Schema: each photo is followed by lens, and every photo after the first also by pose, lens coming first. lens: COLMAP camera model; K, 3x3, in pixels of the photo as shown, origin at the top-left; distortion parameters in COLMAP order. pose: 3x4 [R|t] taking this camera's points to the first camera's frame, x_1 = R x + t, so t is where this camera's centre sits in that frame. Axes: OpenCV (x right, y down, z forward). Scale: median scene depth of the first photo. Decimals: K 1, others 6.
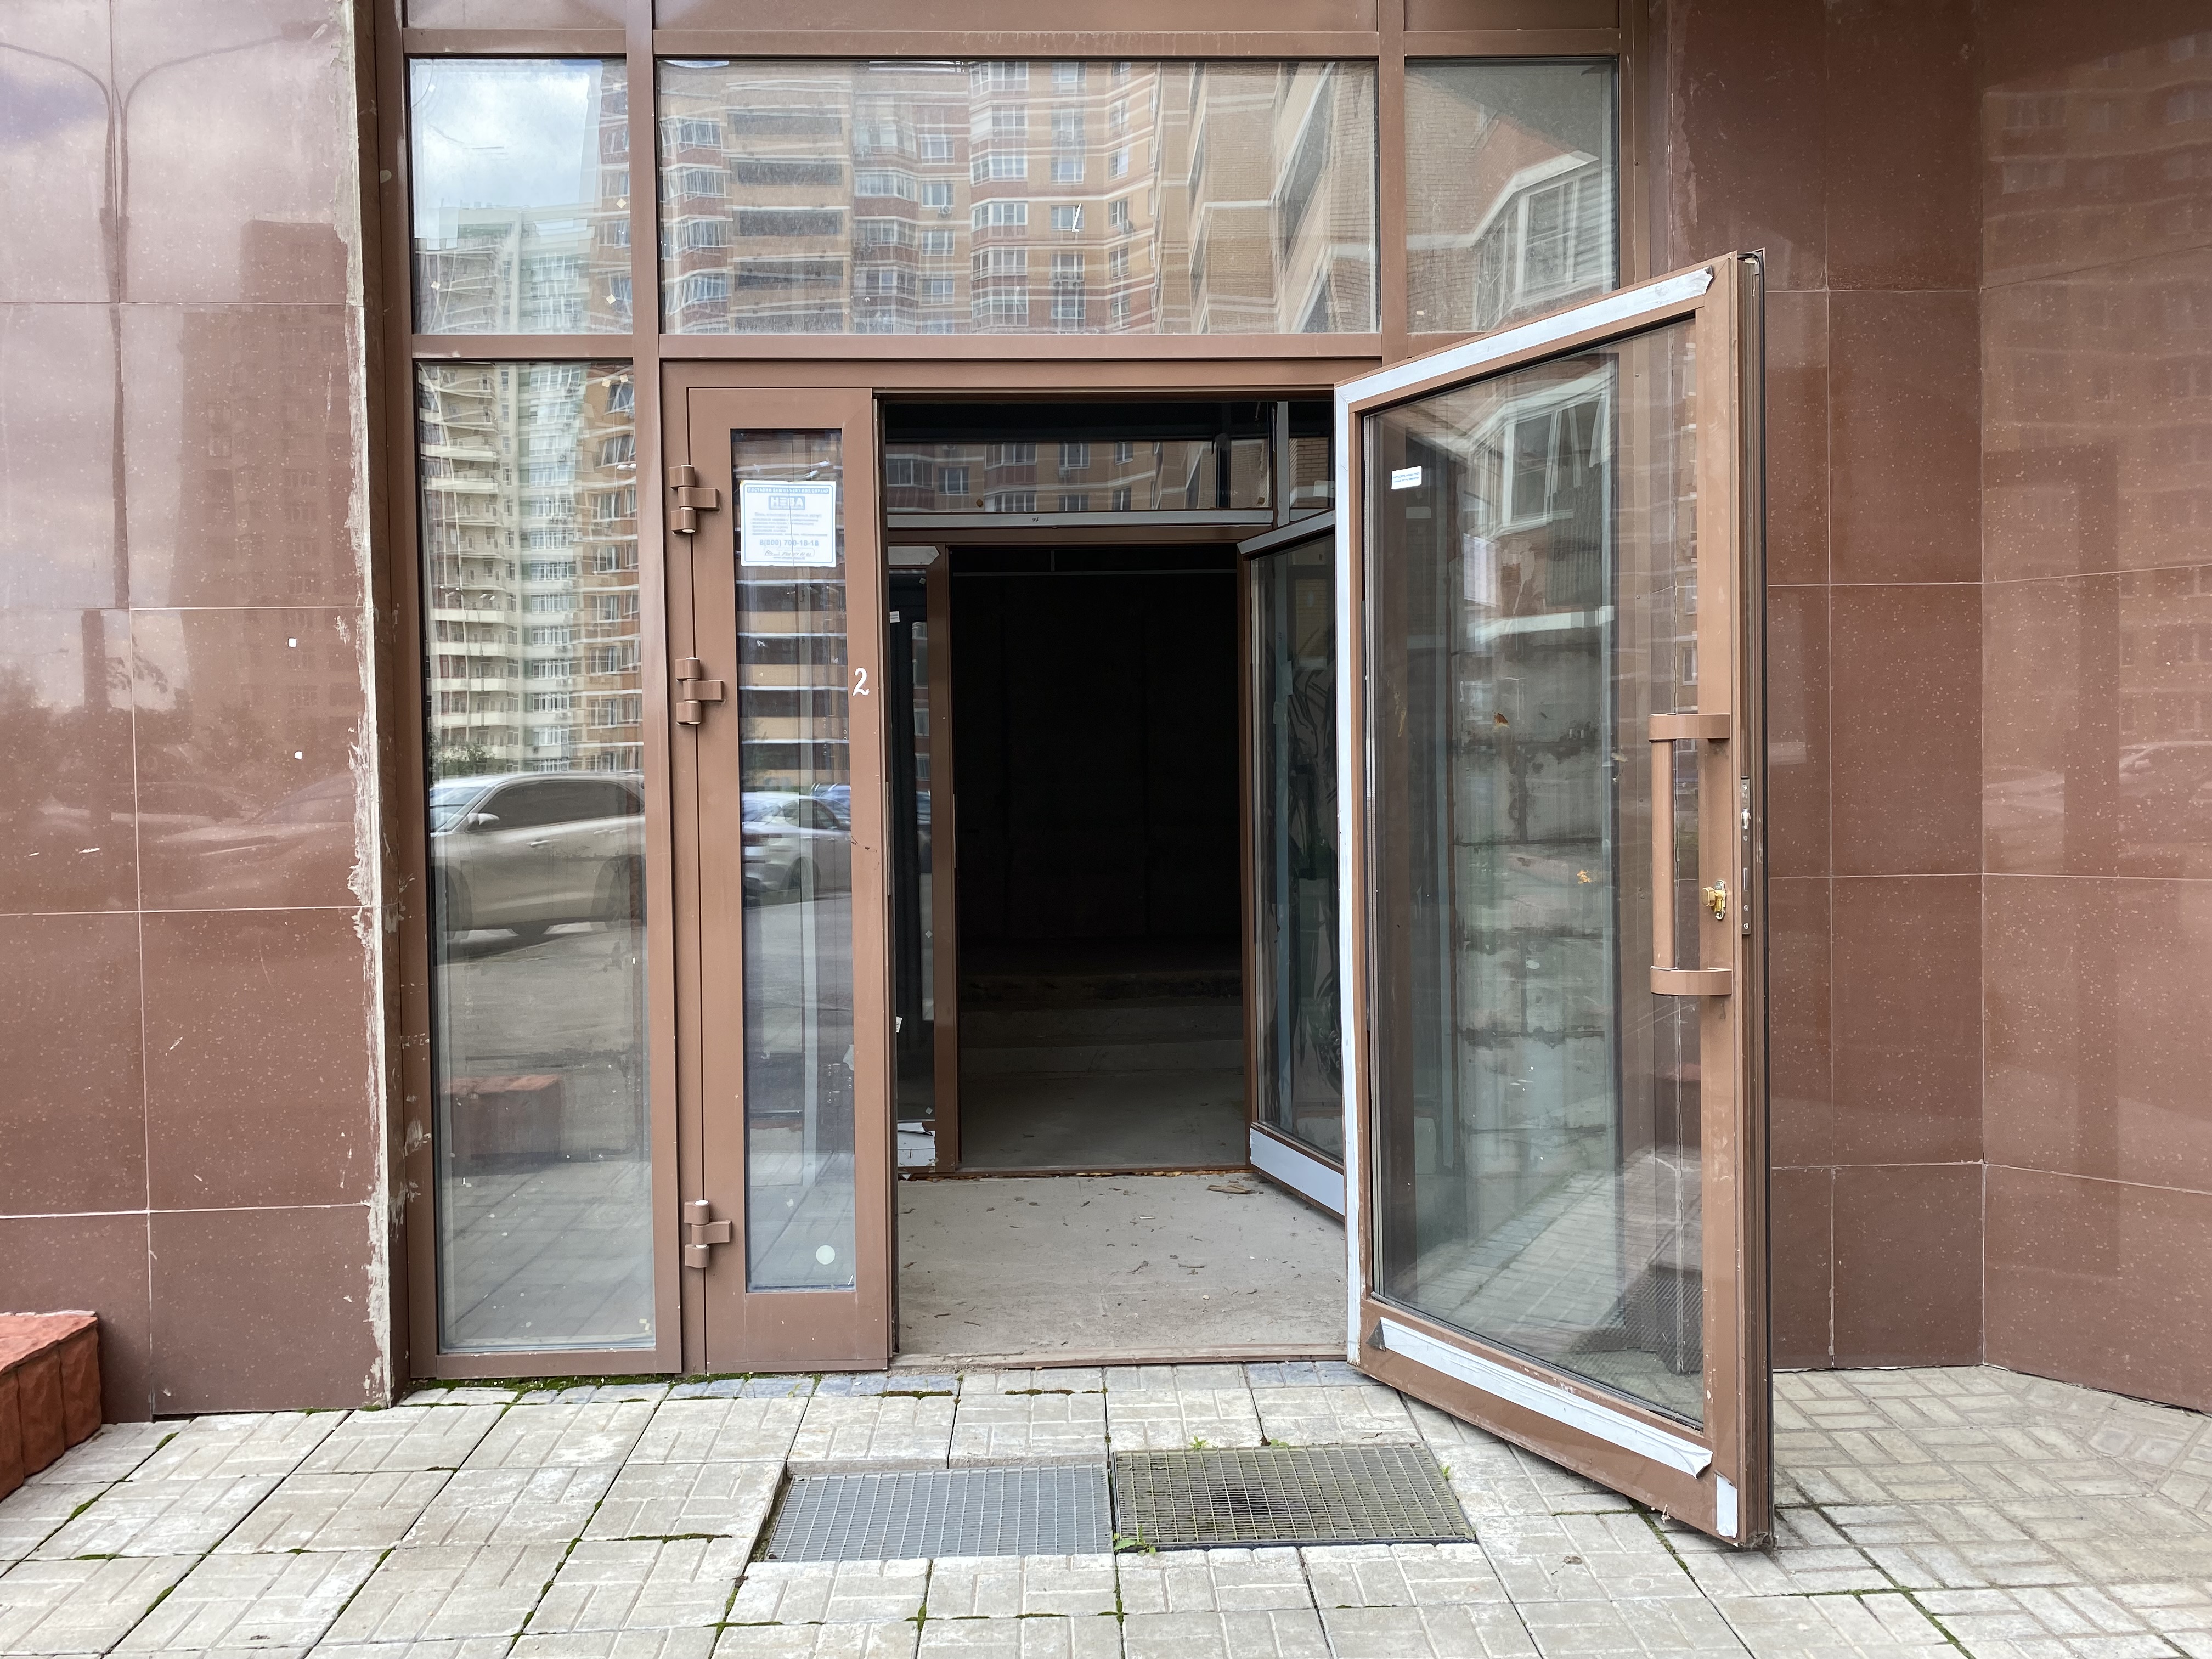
lens RADIAL K [[1594.4, 0, 1106.0], [0, 1594.4, 829.5], [0, 0, 1]] dist [0.084809, -0.004622]
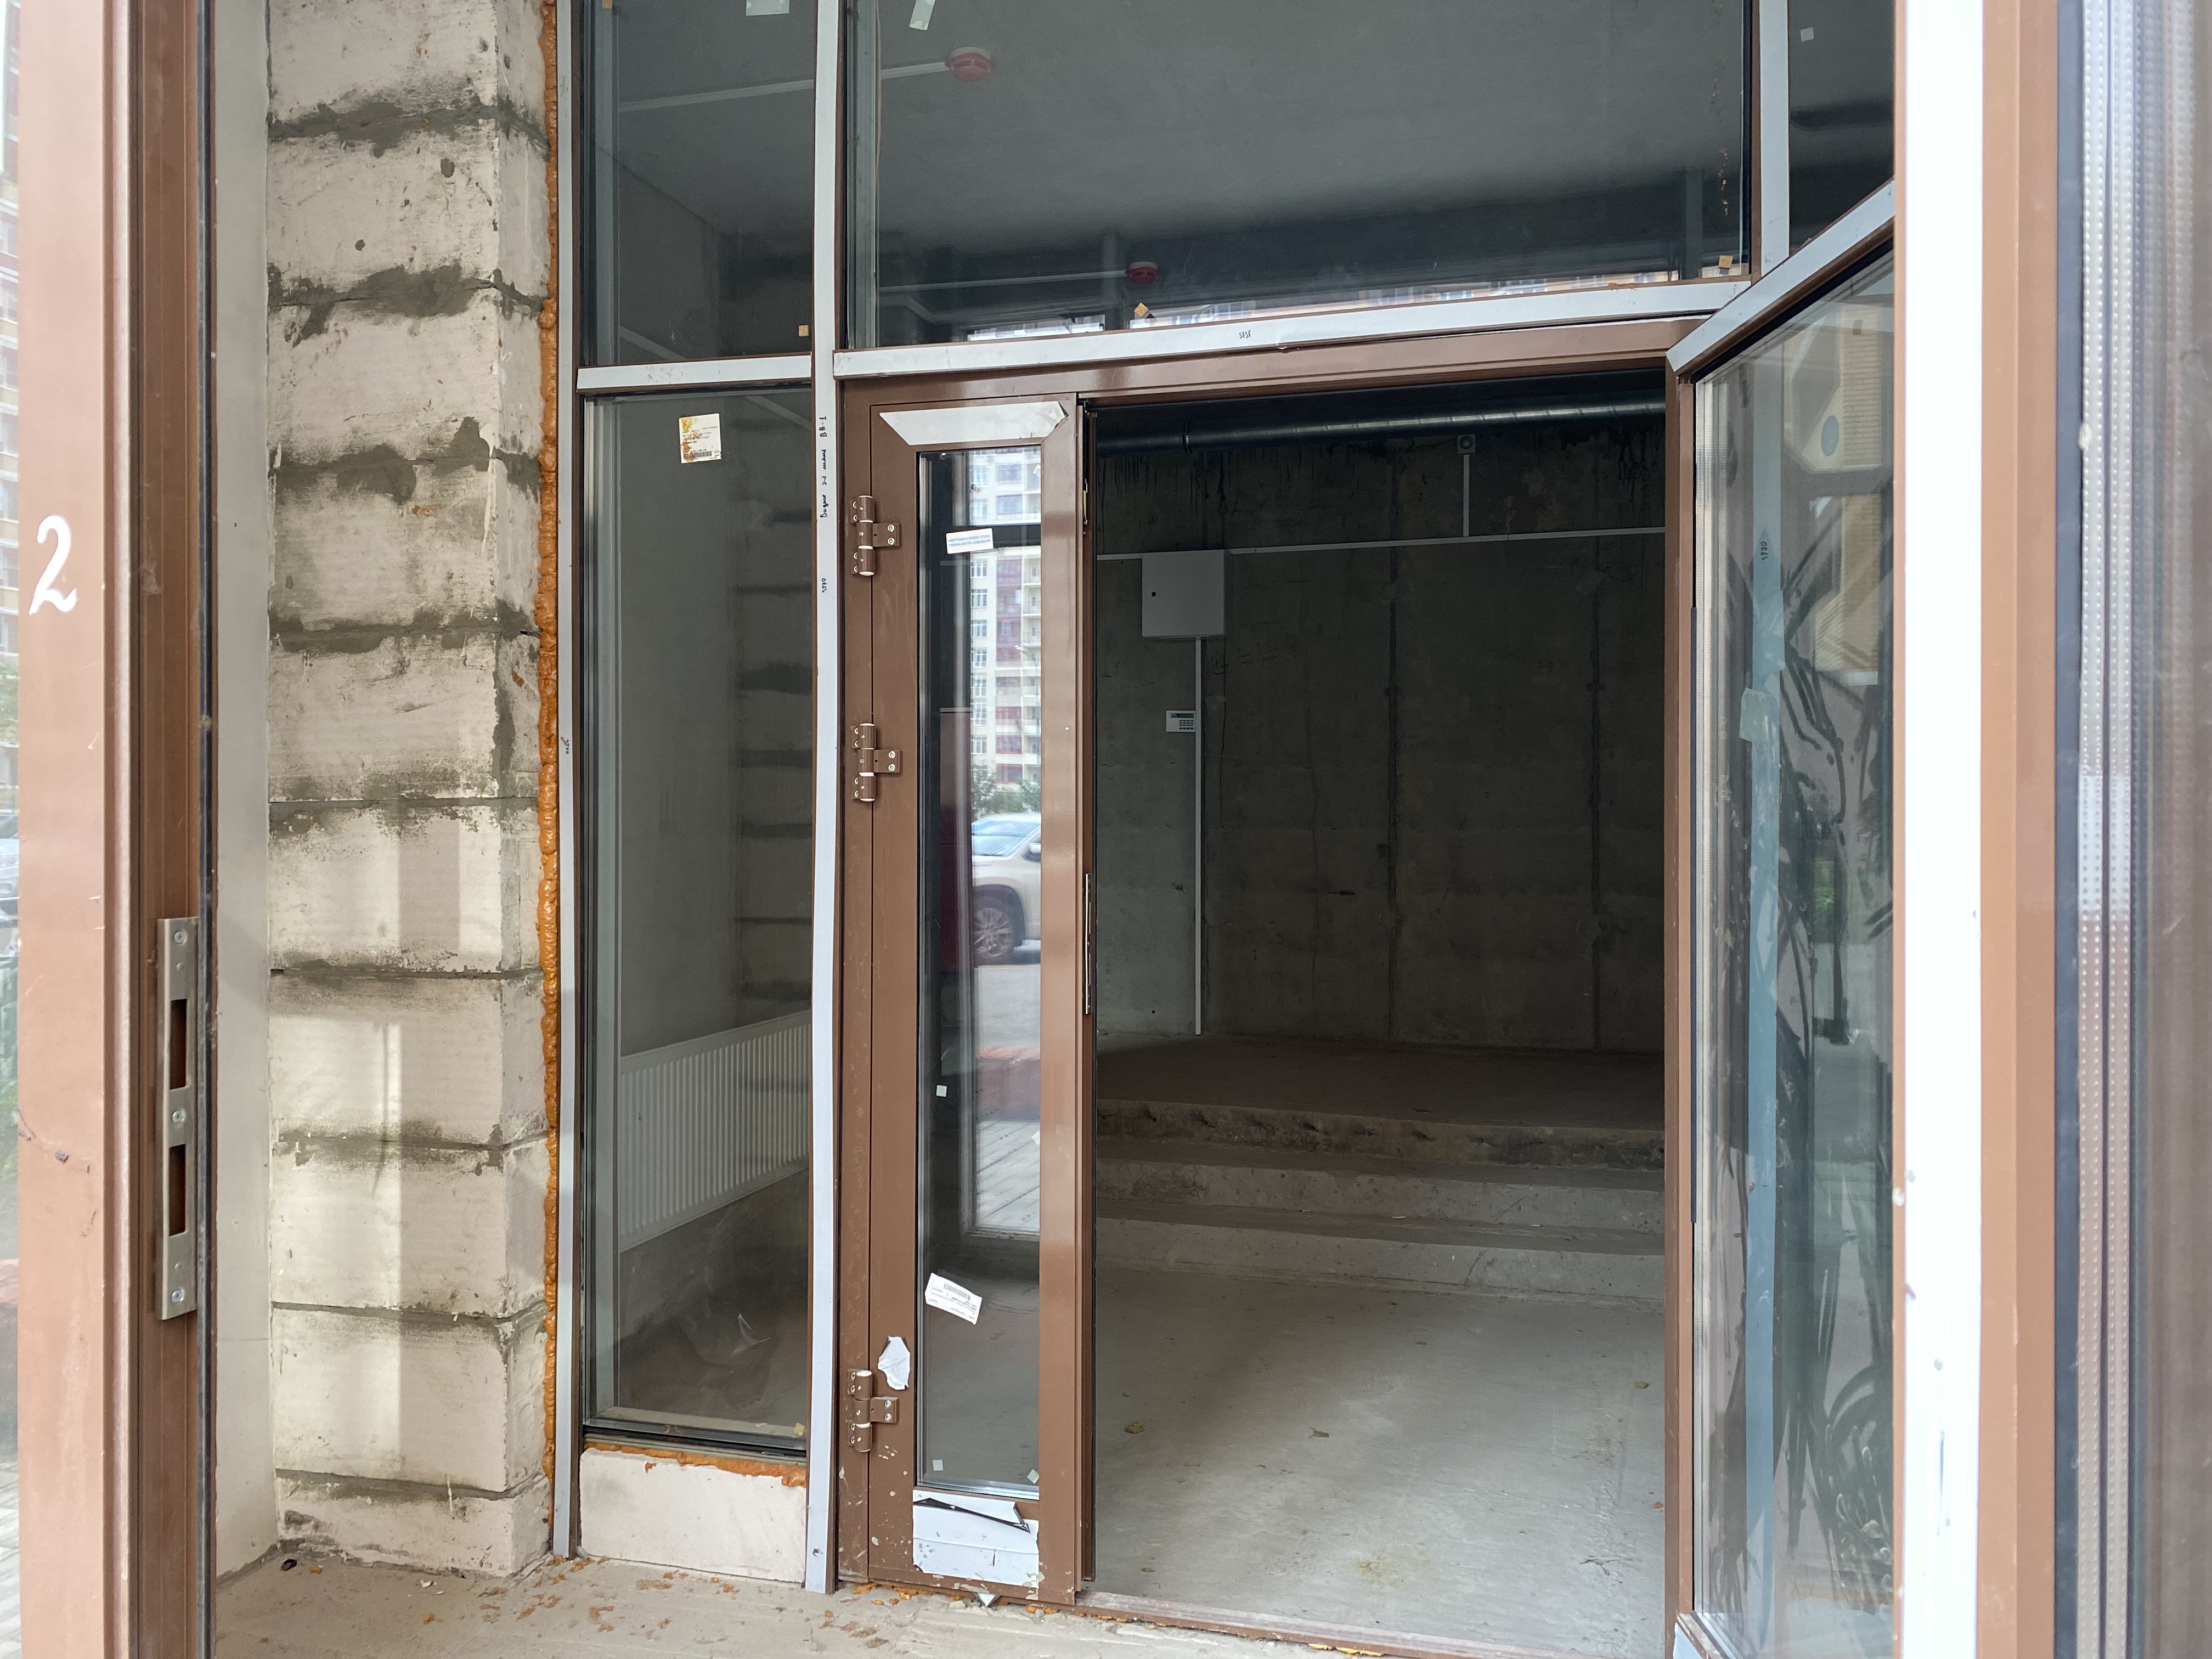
lens RADIAL K [[1594.4, 0, 1106.0], [0, 1594.4, 829.5], [0, 0, 1]] dist [0.084809, -0.004622]
pose [[0.951030, 0.019038, -0.308513, 0.073323], [-0.025071, 0.999564, -0.015602, -0.029103], [0.308081, 0.022573, 0.951092, 0.497615]]
